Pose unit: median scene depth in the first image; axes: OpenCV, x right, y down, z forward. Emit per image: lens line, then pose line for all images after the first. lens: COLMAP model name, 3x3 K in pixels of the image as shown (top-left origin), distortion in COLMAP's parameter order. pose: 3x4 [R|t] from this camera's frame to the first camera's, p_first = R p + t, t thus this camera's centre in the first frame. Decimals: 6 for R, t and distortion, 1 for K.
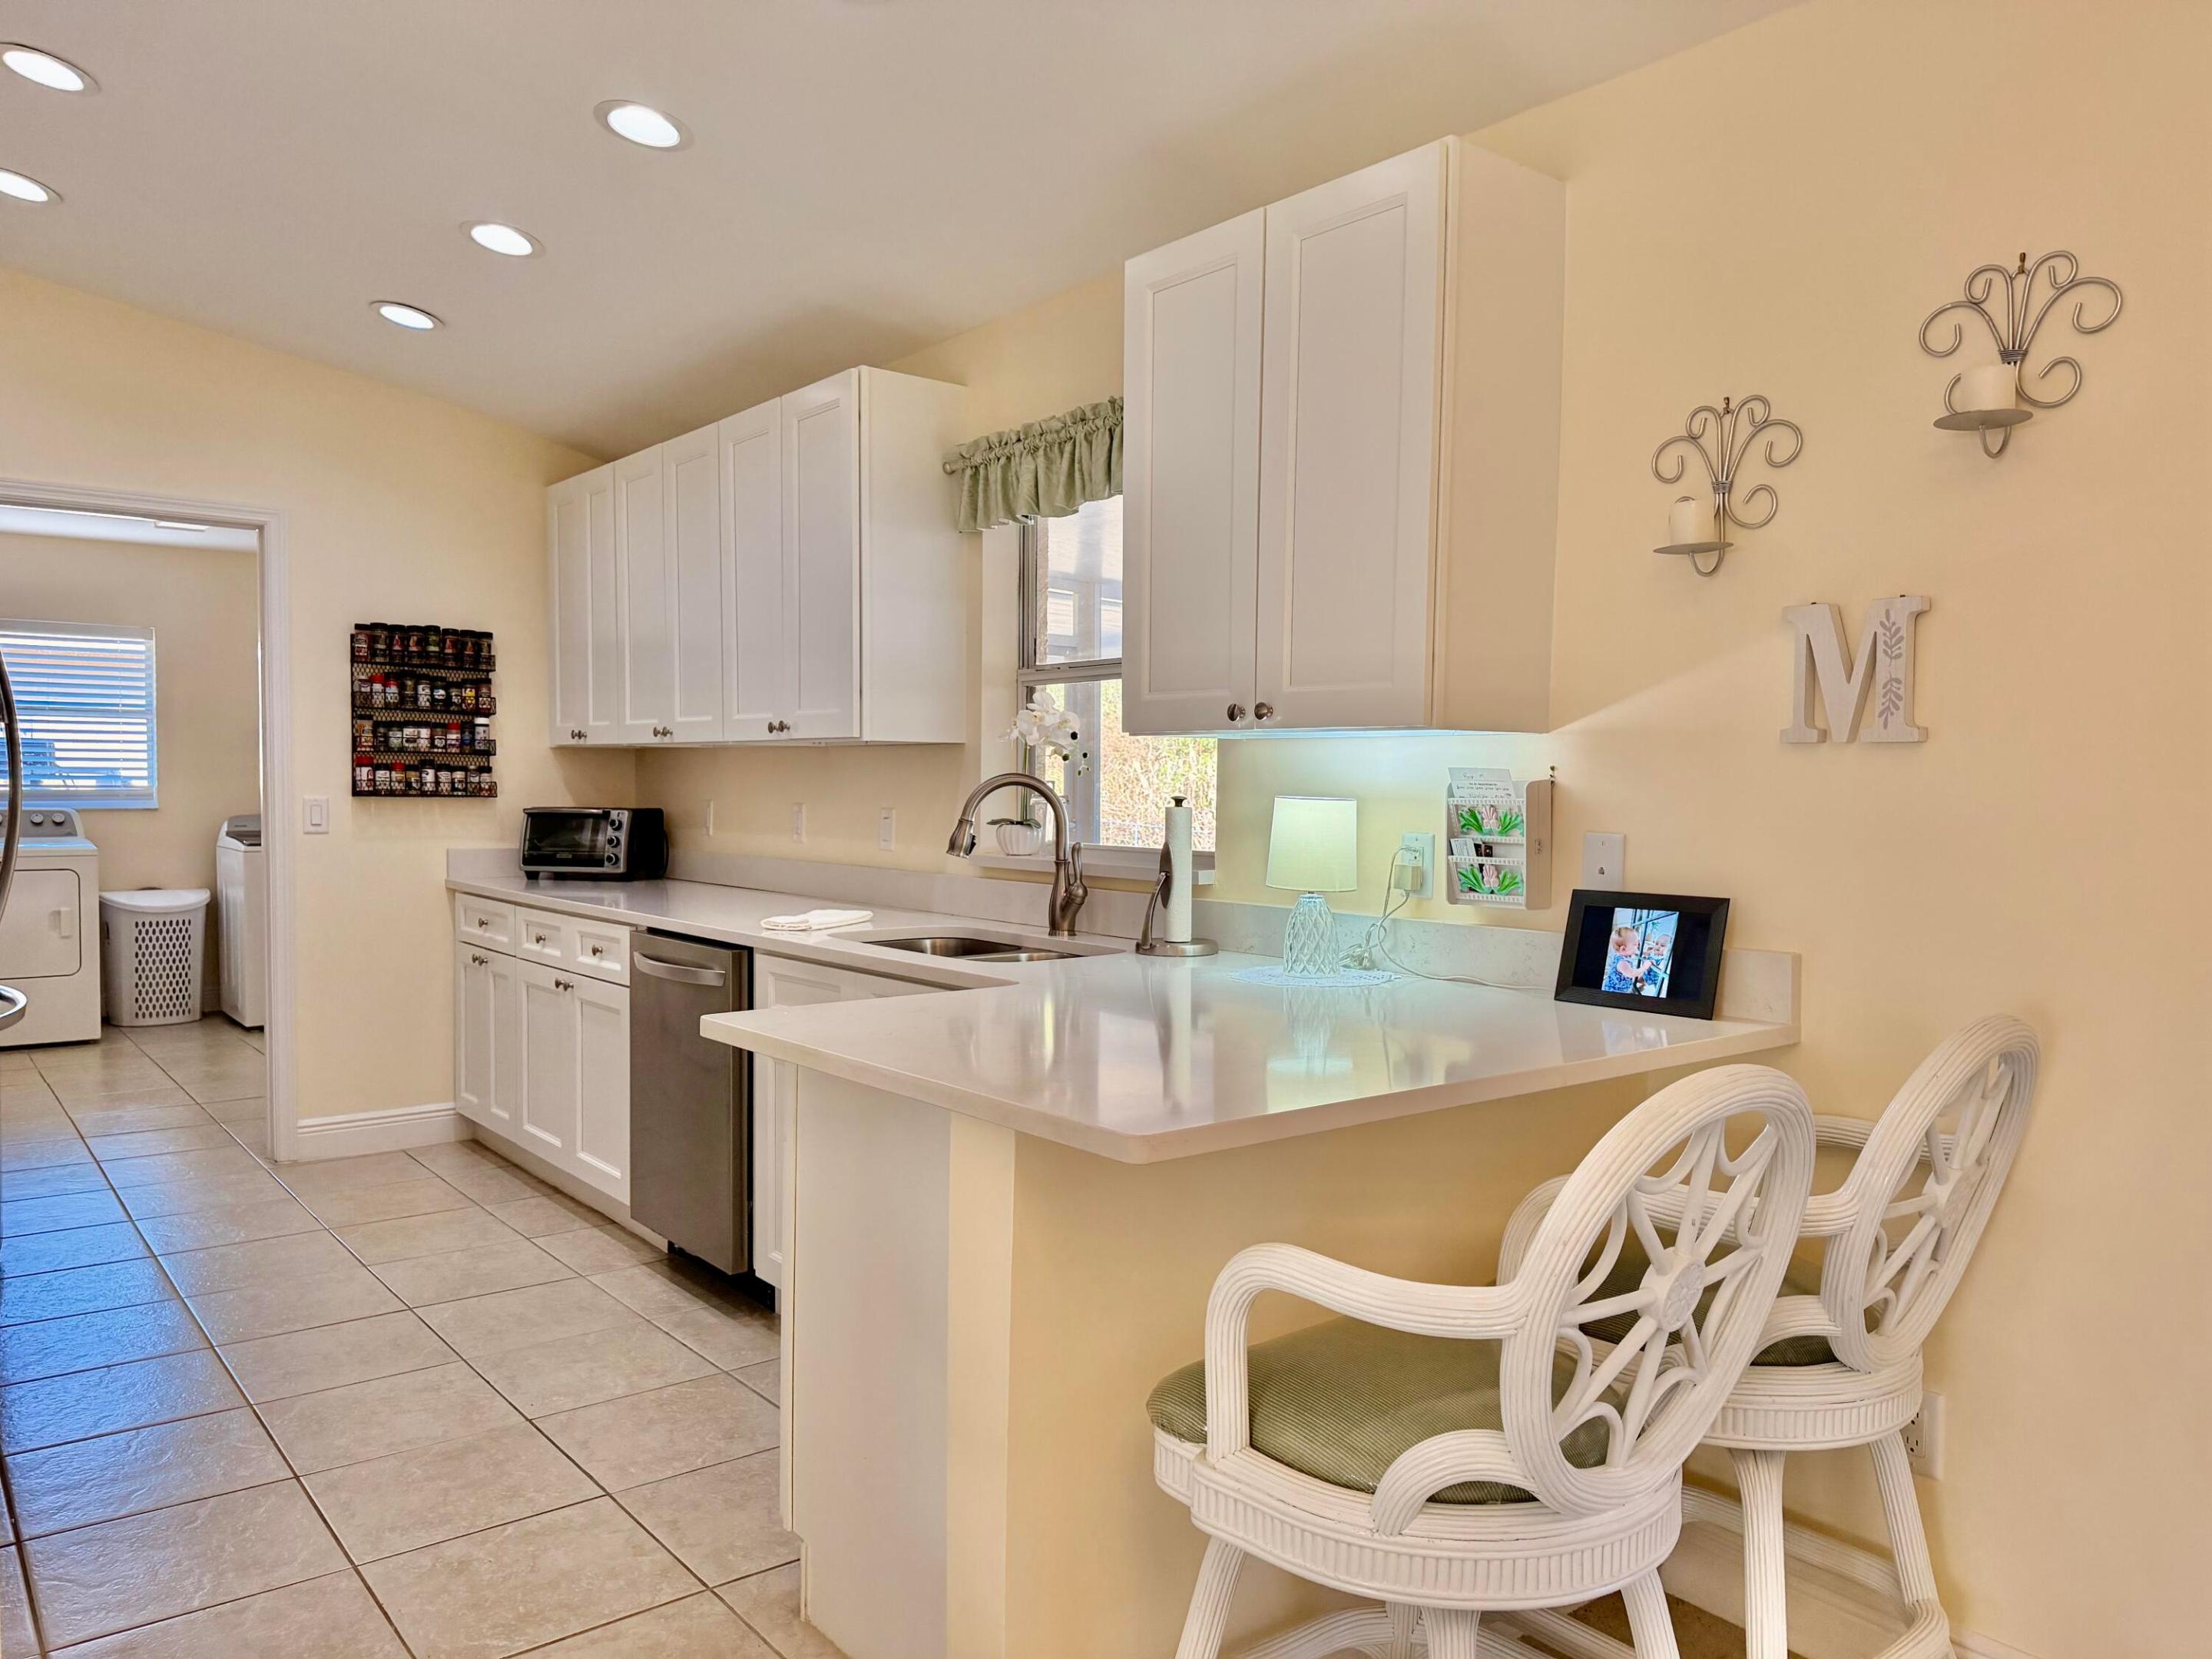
lens RADIAL K [[1587.3, 0, 1106.0], [0, 1587.3, 829.5], [0, 0, 1]] dist [0.013706, -0.008725]
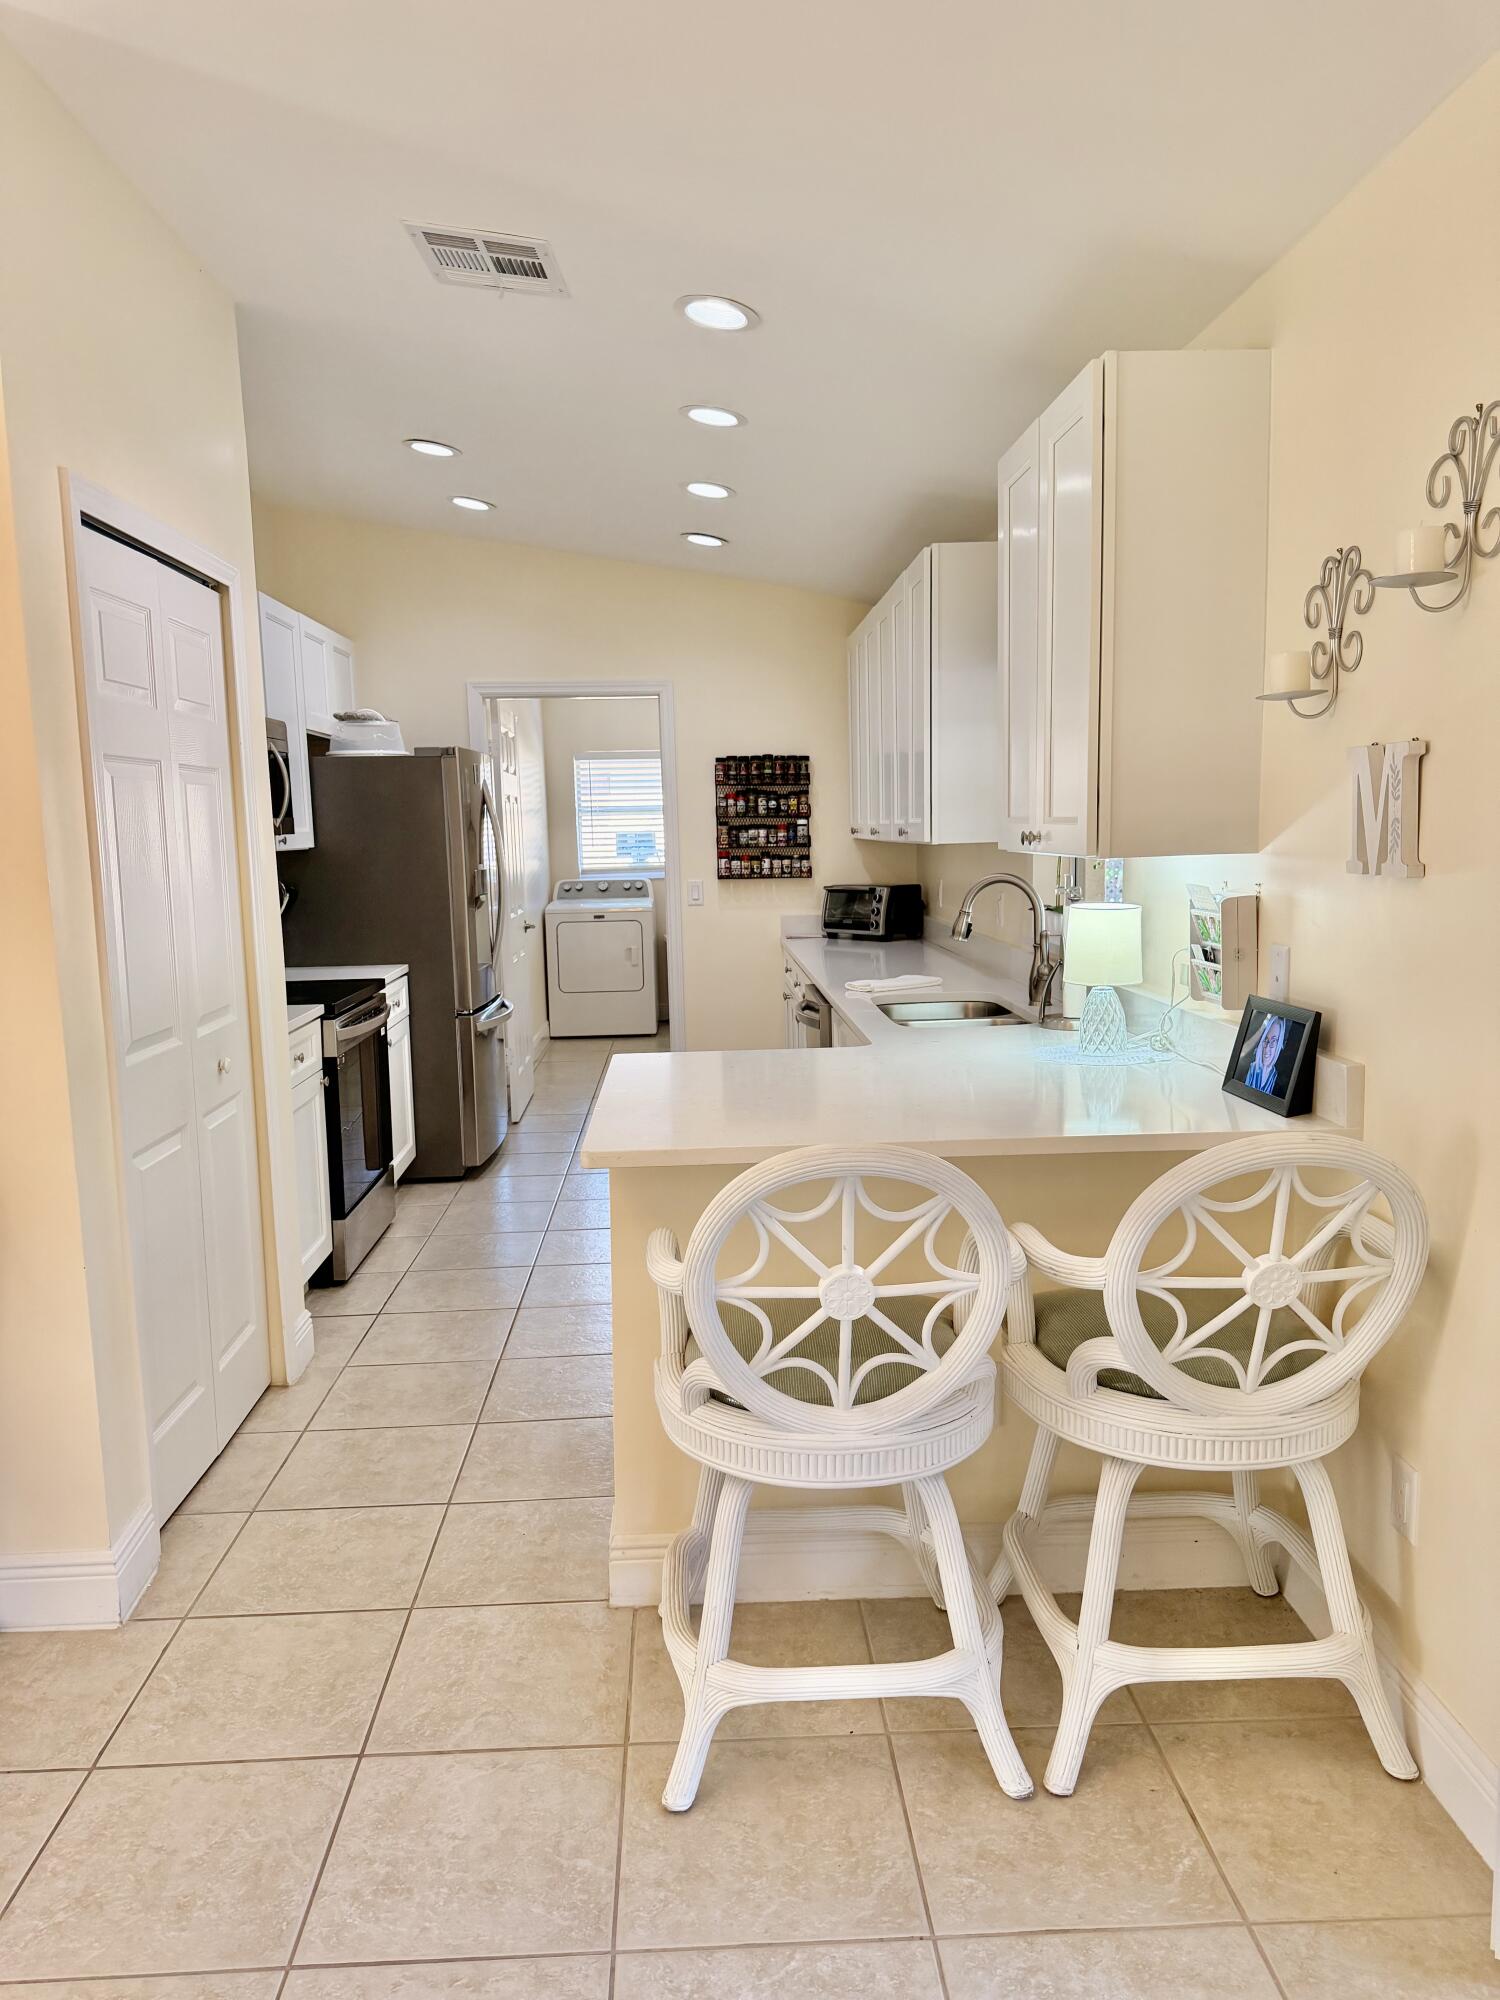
lens RADIAL K [[1423.7, 0, 737.4], [0, 1423.7, 985.0], [0, 0, 1]] dist [0.184784, -0.318754]
pose [[0.800806, 0.037058, -0.597776, 0.311944], [0.014460, 0.996597, 0.081154, -0.029496], [0.598749, -0.073633, 0.797545, -0.025628]]
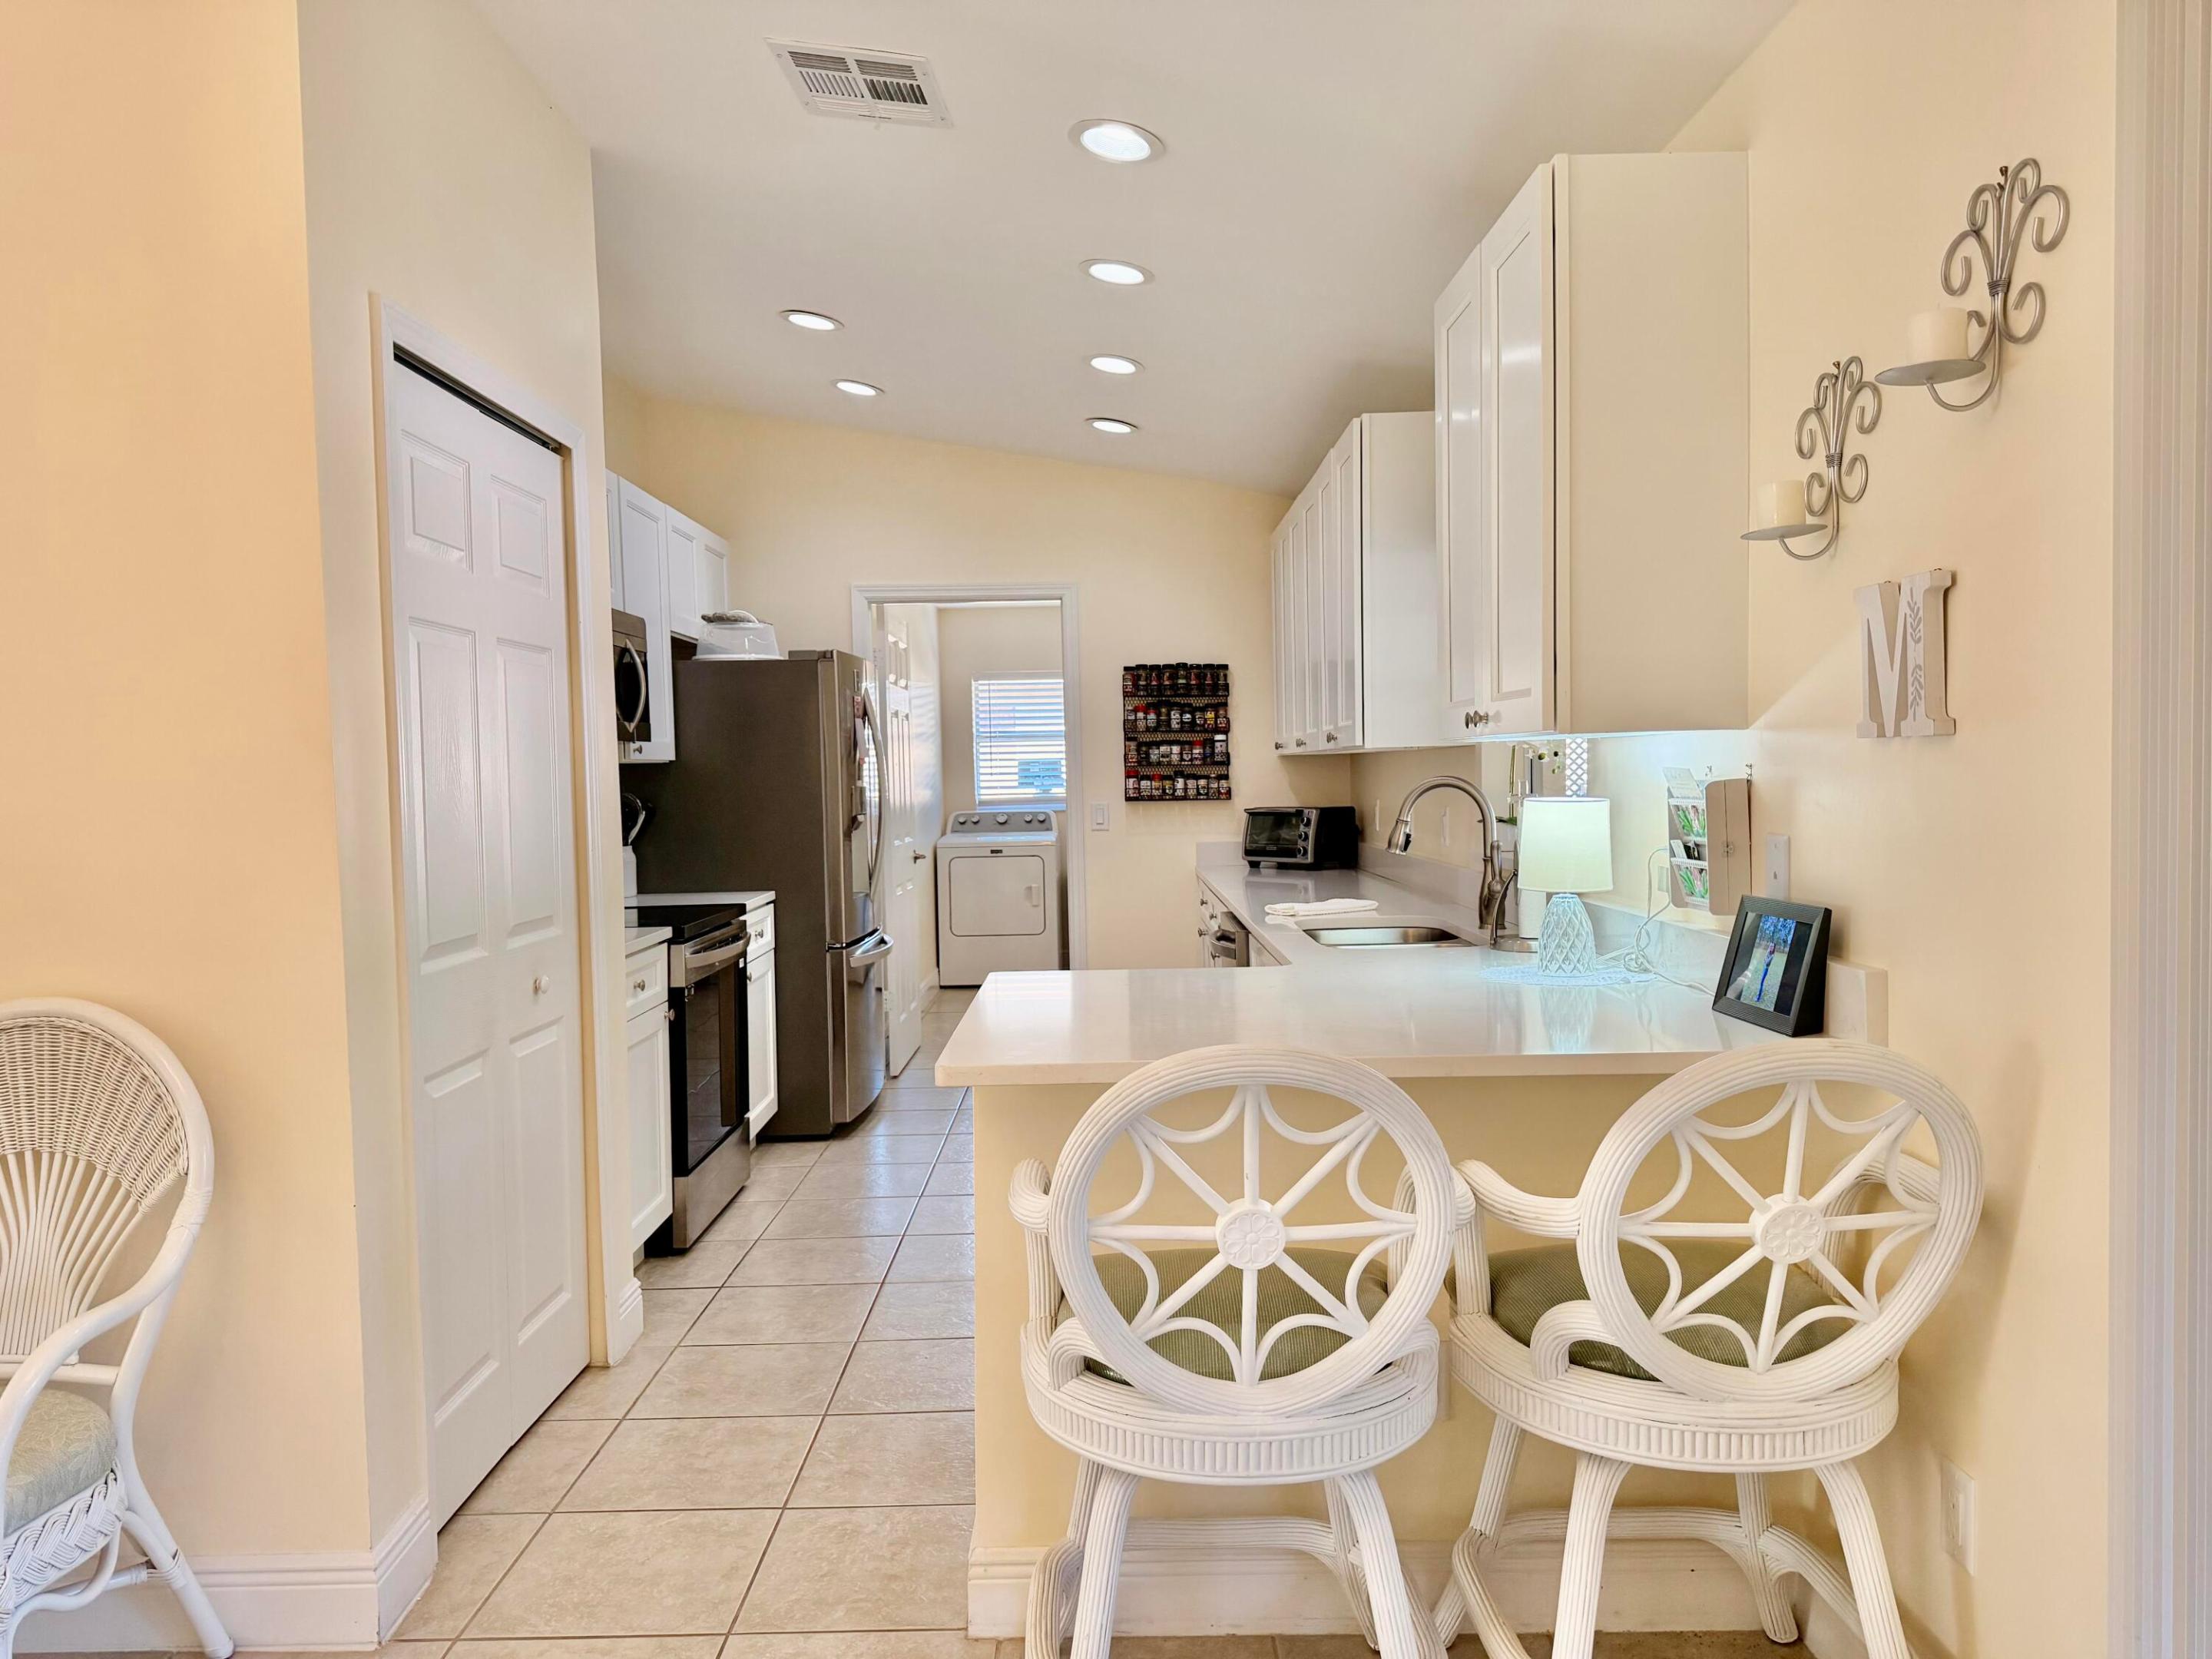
lens RADIAL K [[1565.5, 0, 1100.6], [0, 1565.5, 819.3], [0, 0, 1]] dist [0.149232, -0.221125]
pose [[0.777977, -0.008712, -0.628232, 0.298997], [0.010302, 0.999946, -0.001109, -0.005198], [0.628208, -0.005609, 0.778025, 0.006622]]
